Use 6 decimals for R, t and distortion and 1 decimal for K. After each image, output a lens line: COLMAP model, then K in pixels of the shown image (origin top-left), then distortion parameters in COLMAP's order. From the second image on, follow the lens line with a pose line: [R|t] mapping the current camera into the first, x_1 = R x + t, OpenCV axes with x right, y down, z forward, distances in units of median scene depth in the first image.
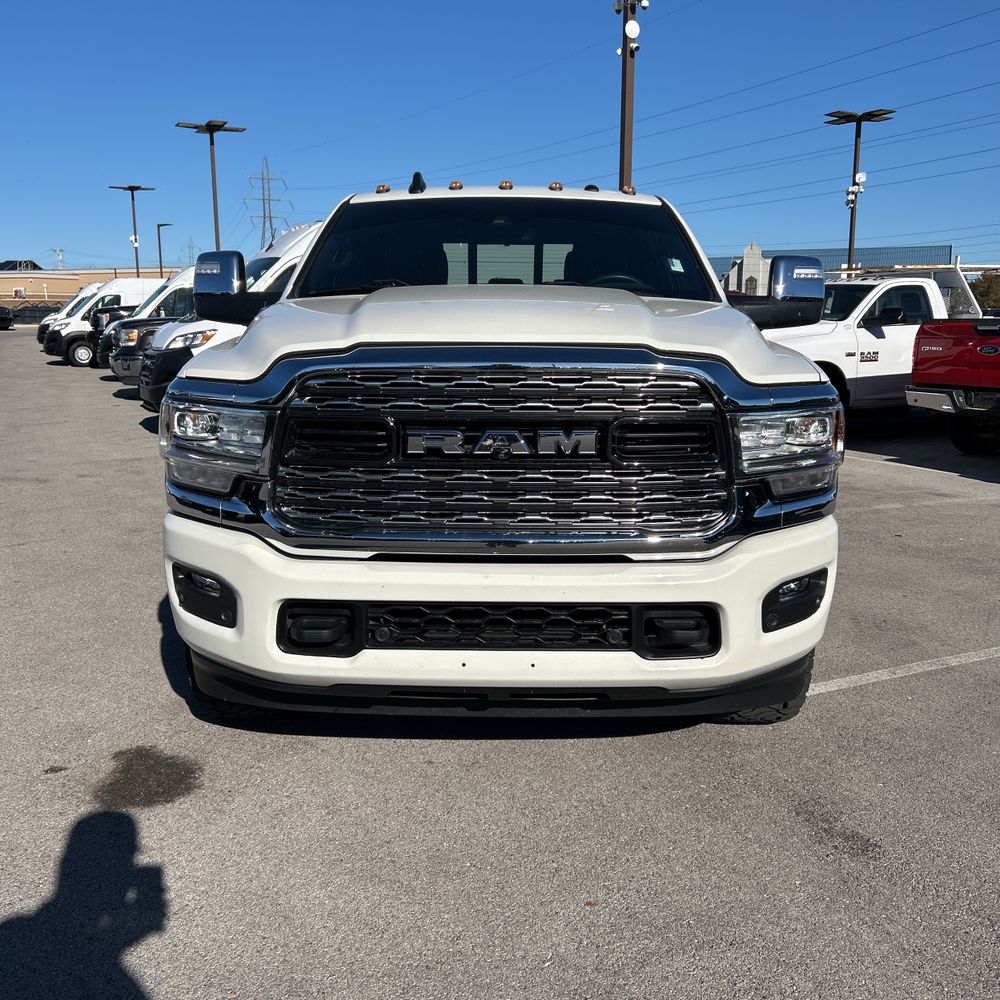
lens RADIAL K [[1016.3, 0, 495.7], [0, 1016.3, 494.8], [0, 0, 1]] dist [0.028466, 0.000000]
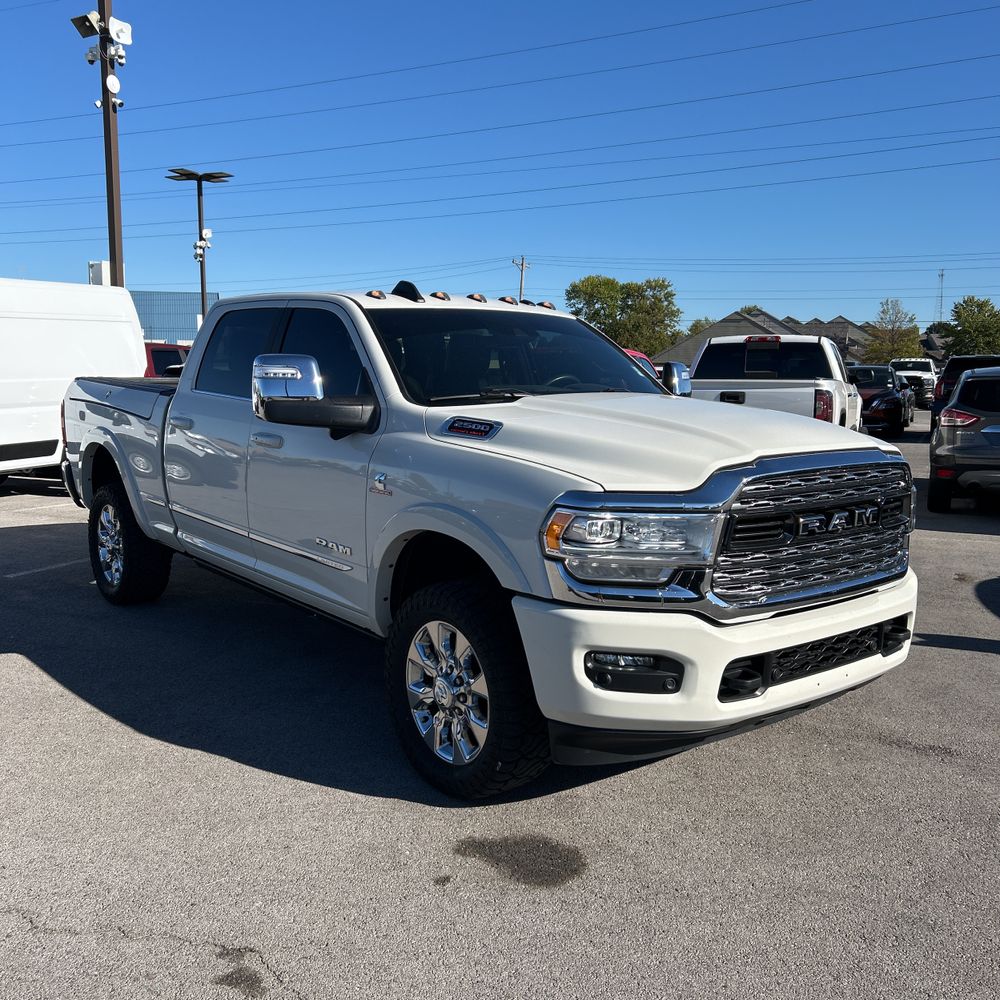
lens RADIAL K [[1016.3, 0, 495.2], [0, 1016.3, 499.1], [0, 0, 1]] dist [0.028466, 0.000000]
pose [[0.774528, -0.083698, 0.626977, -0.271075], [0.105184, 0.994449, 0.002816, -0.029170], [-0.623733, 0.063767, 0.779032, 0.040384]]
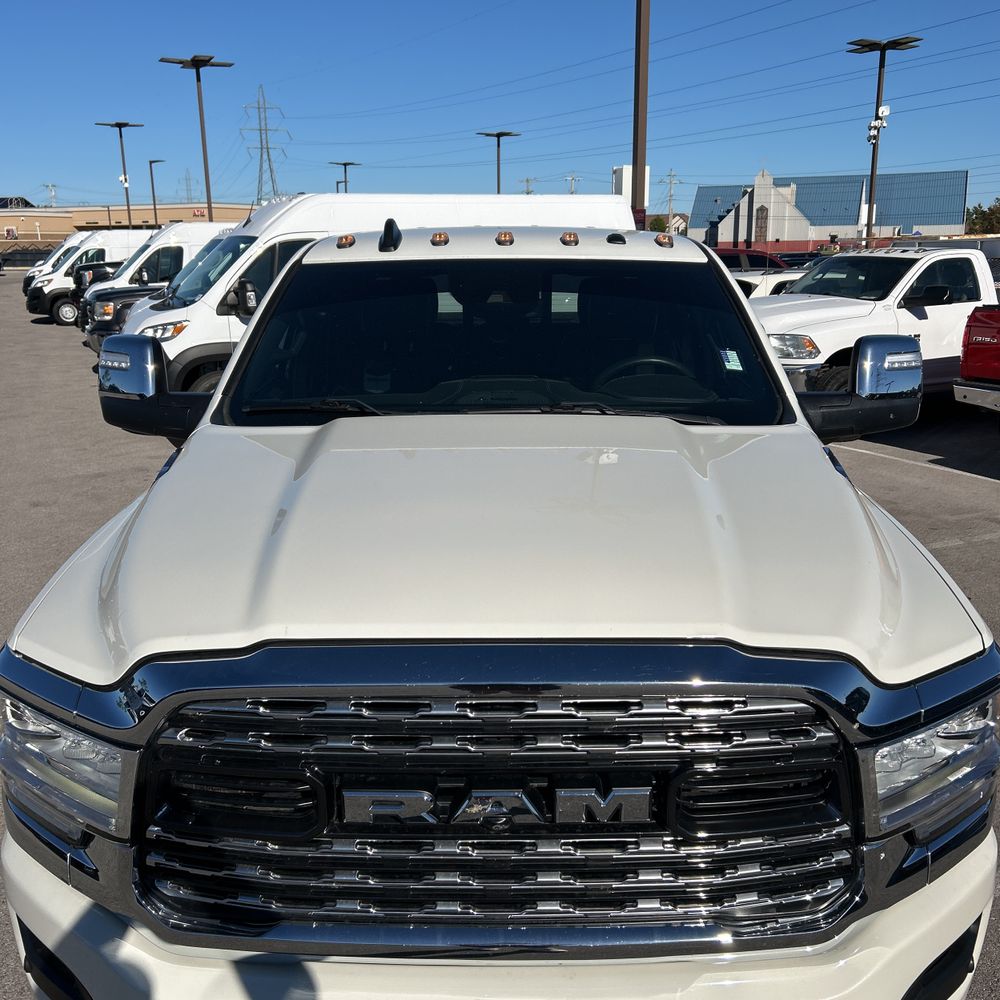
lens RADIAL K [[1016.3, 0, 504.6], [0, 1016.3, 501.5], [0, 0, 1]] dist [0.028466, 0.000000]
pose [[0.999939, -0.011015, 0.000967, 0.002519], [0.010919, 0.997411, 0.071071, -0.060387], [-0.001748, -0.071056, 0.997471, 0.083165]]
